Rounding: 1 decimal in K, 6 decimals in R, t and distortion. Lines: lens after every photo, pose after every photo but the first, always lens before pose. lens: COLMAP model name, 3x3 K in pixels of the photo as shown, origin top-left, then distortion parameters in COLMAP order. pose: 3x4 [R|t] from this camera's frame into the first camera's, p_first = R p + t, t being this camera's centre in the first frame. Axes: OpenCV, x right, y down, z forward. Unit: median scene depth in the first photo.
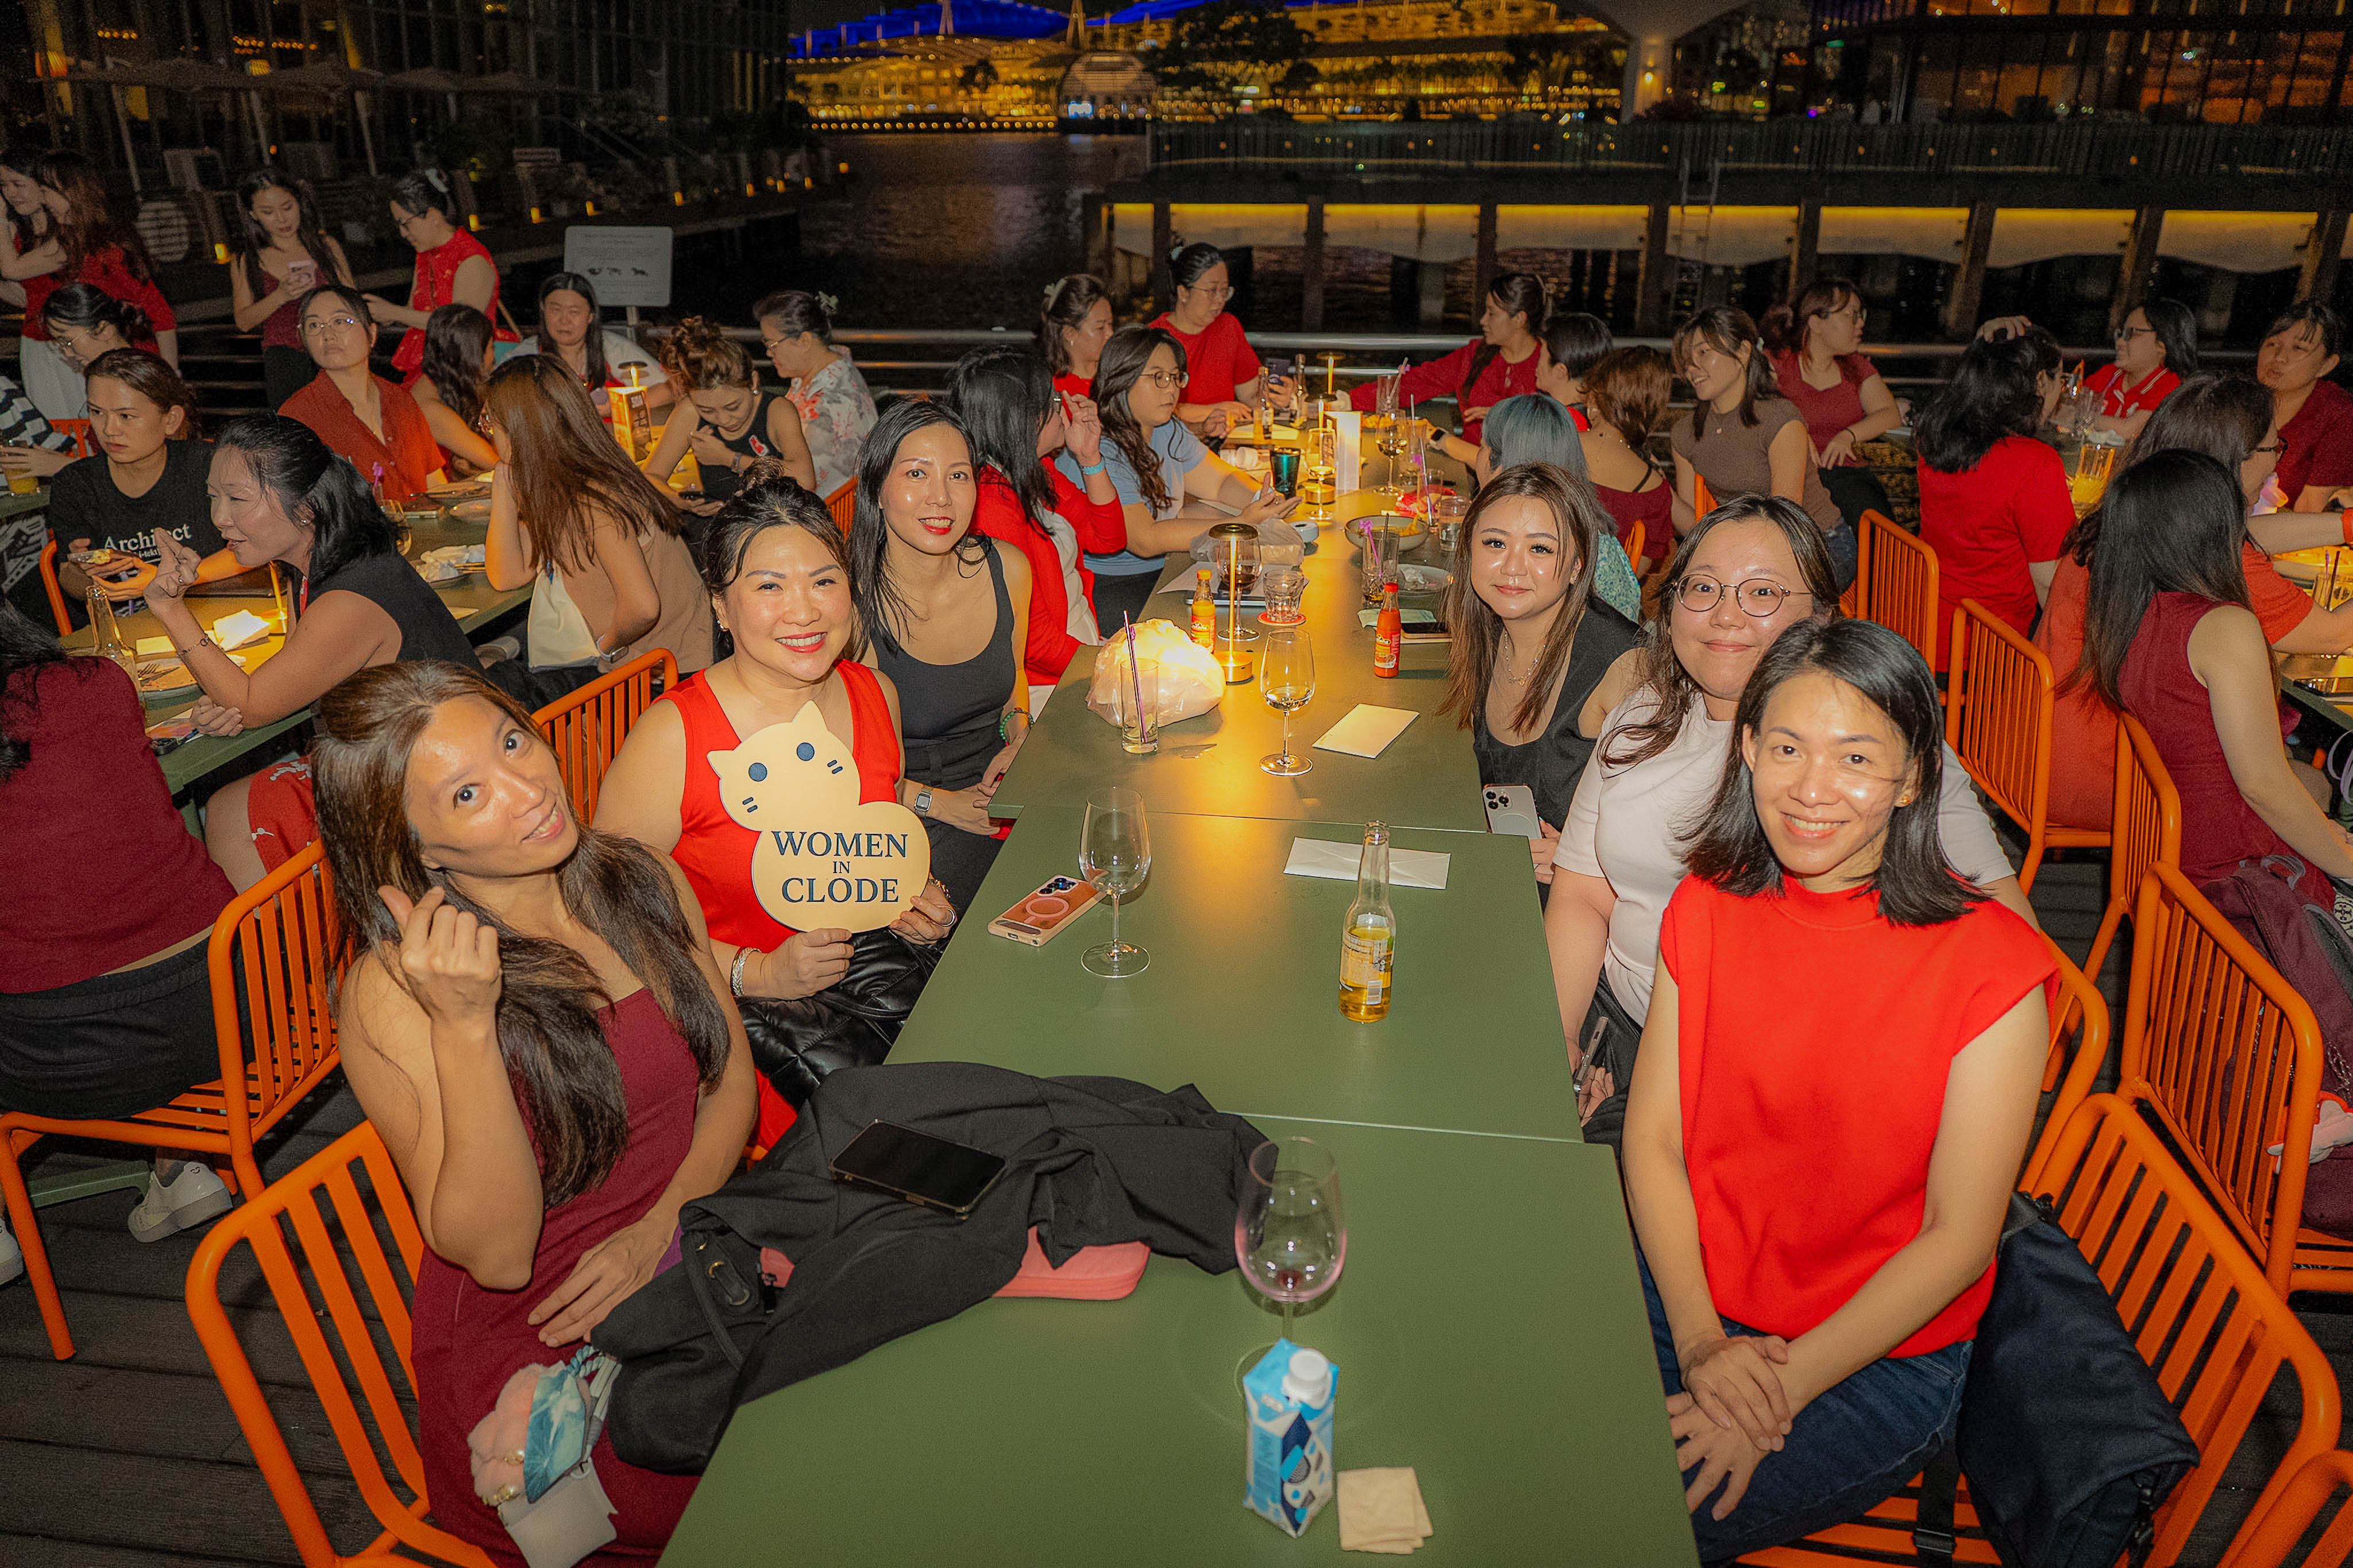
lens RADIAL K [[1469.0, 0, 1176.5], [0, 1469.0, 784.0], [0, 0, 1]] dist [0.003159, -0.021958]
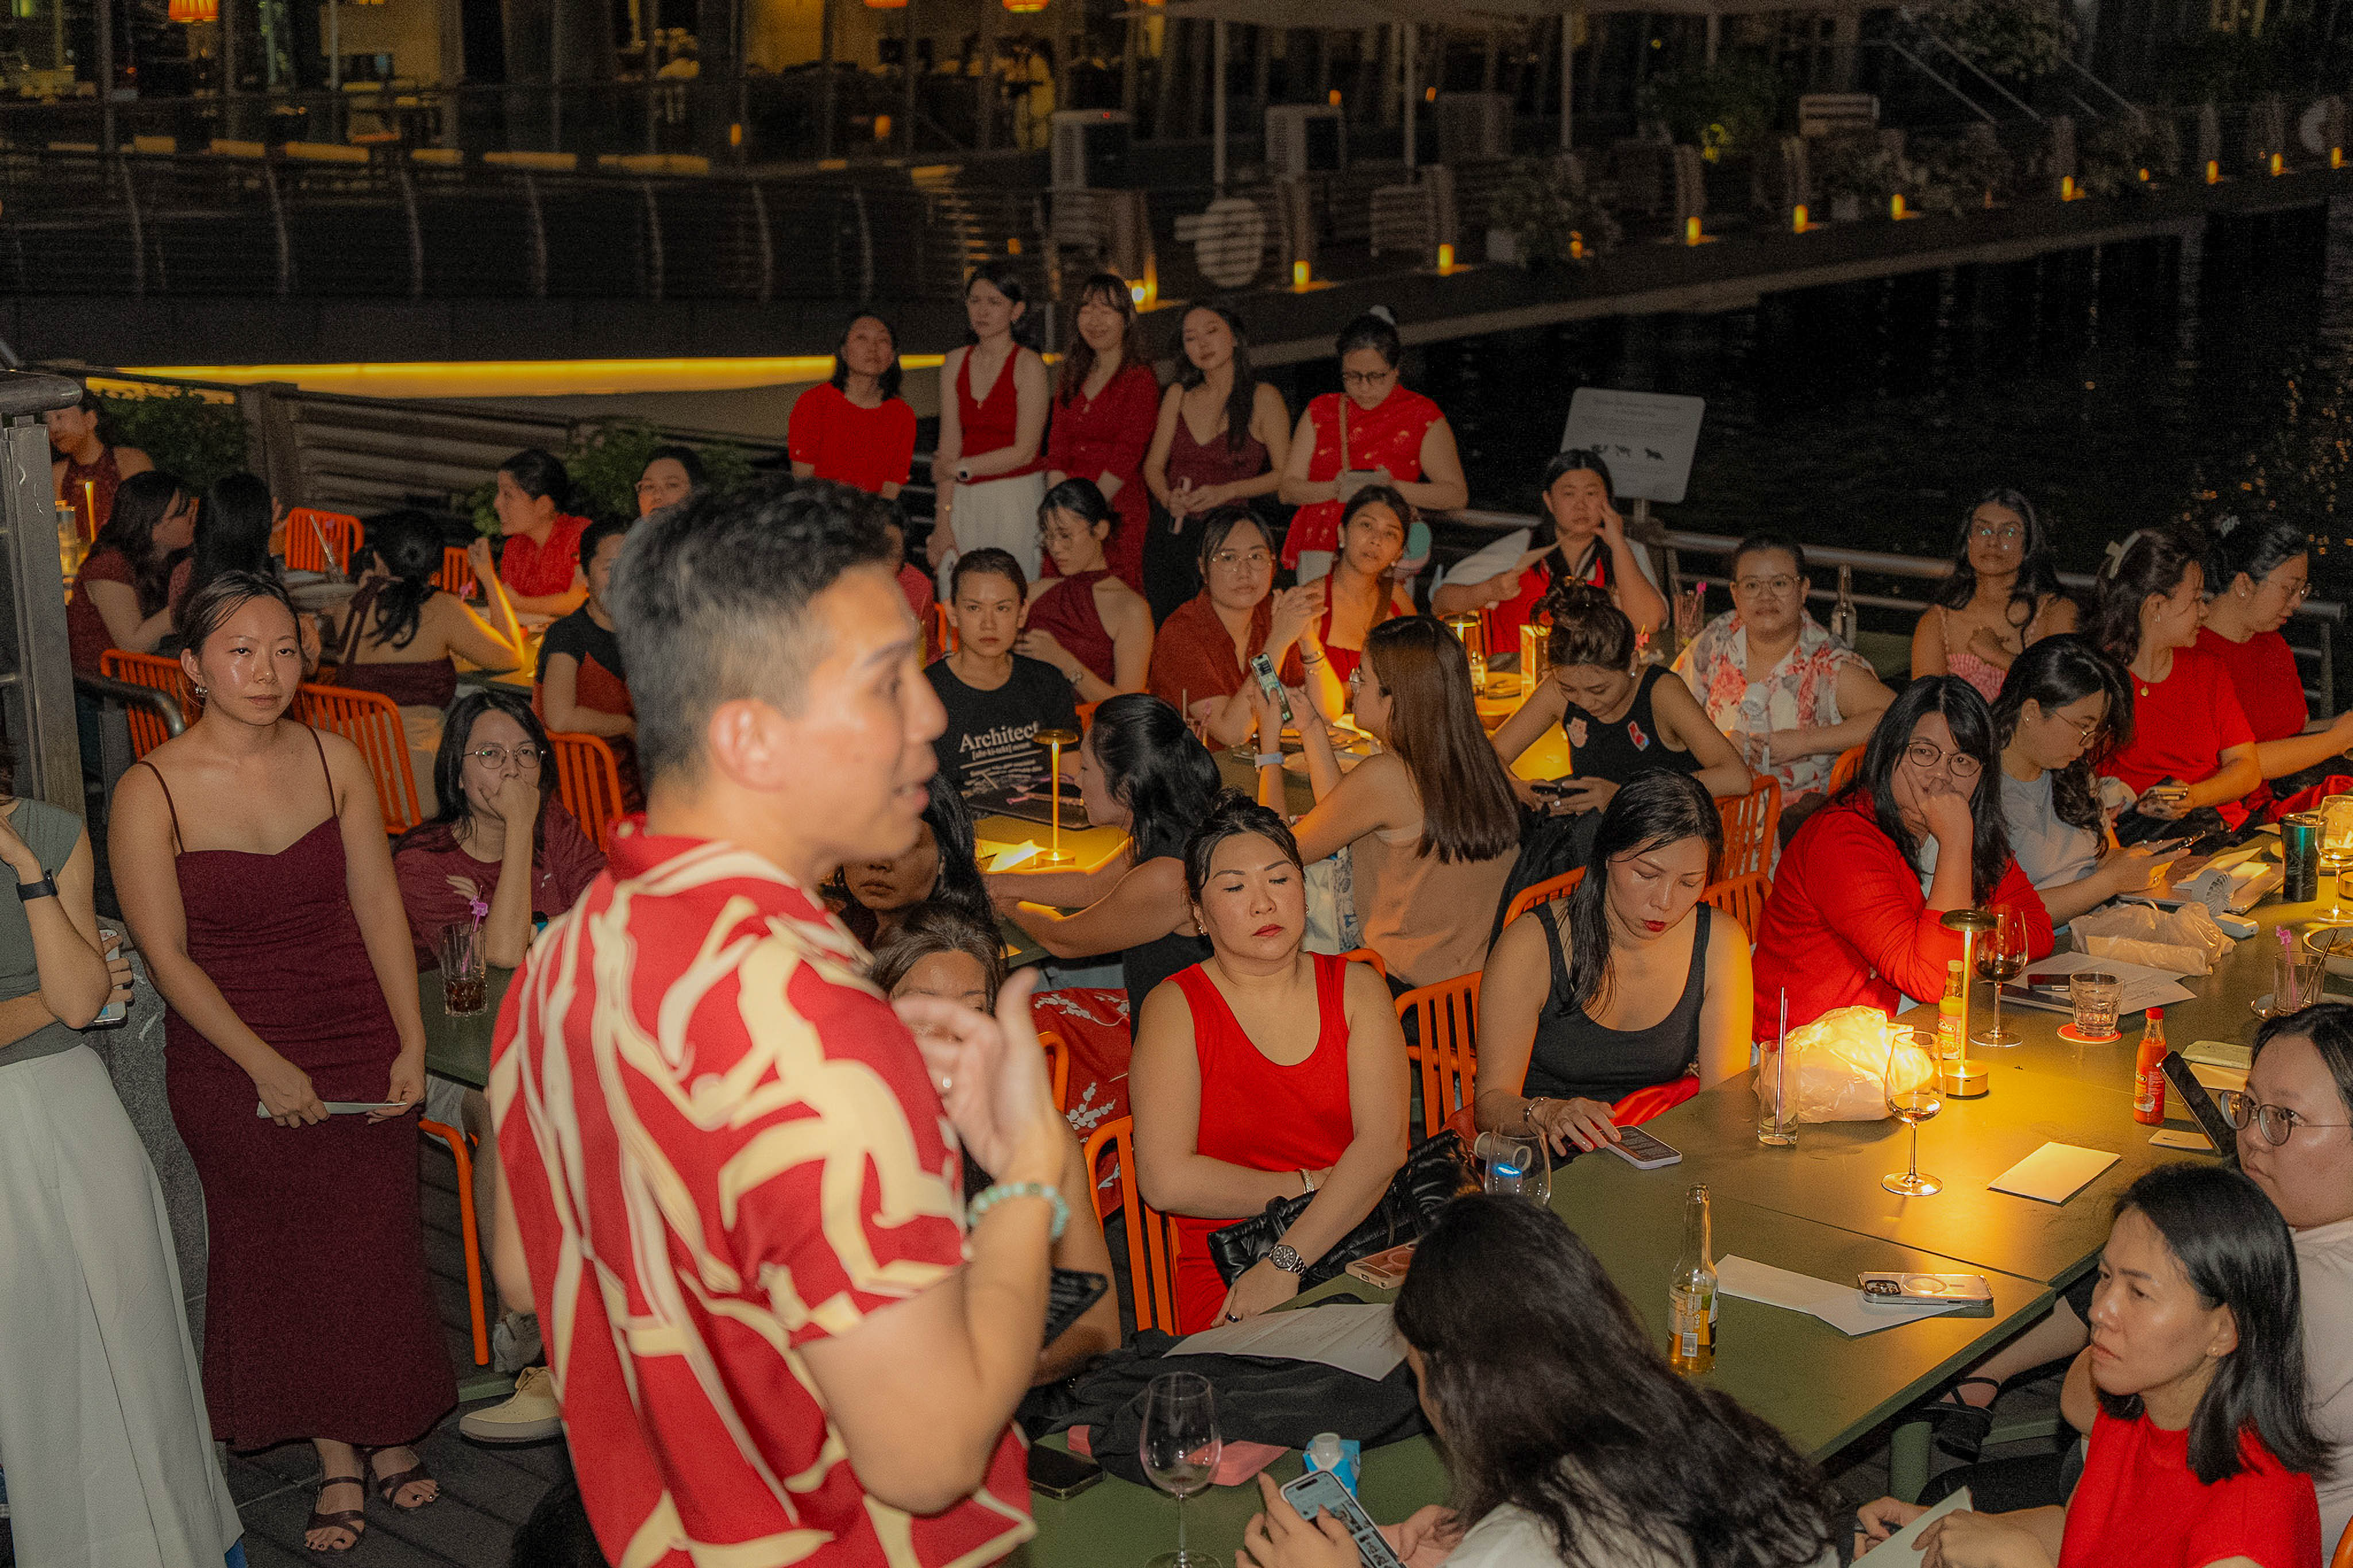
lens RADIAL K [[3453.8, 0, 1176.5], [0, 3453.8, 784.0], [0, 0, 1]] dist [-0.028276, 0.019141]
pose [[0.810159, 0.129420, -0.571745, 0.188097], [-0.223556, 0.969828, -0.097246, 0.011902], [0.541909, 0.206602, 0.814647, -0.207633]]
